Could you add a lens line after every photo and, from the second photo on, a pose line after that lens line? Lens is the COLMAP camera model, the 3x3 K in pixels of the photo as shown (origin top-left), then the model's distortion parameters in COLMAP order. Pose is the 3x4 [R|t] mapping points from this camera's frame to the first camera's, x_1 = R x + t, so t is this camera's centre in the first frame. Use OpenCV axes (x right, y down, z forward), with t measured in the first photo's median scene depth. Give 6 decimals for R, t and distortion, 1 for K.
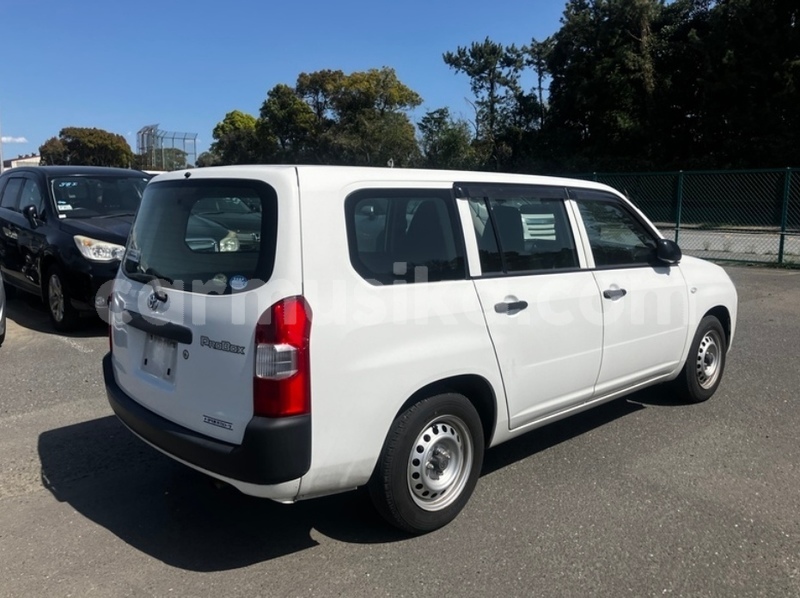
lens RADIAL K [[704.3, 0, 400.0], [0, 704.3, 299.0], [0, 0, 1]] dist [-0.002761, -0.002263]
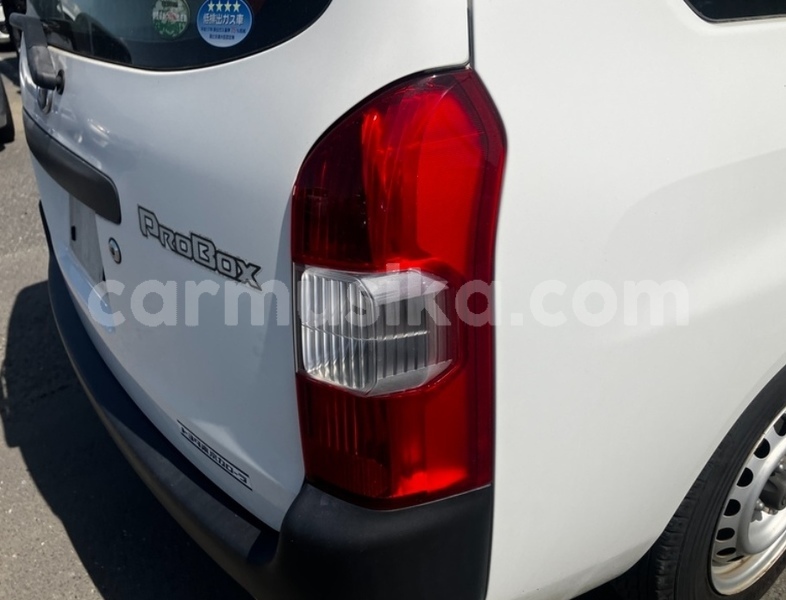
lens RADIAL K [[674.4, 0, 393.0], [0, 674.4, 300.0], [0, 0, 1]] dist [0.001283, 0.002363]
pose [[0.991074, 0.020007, -0.131806, -0.132048], [0.025514, 0.941934, 0.334826, -0.007934], [0.130852, -0.335201, 0.933016, 0.753864]]
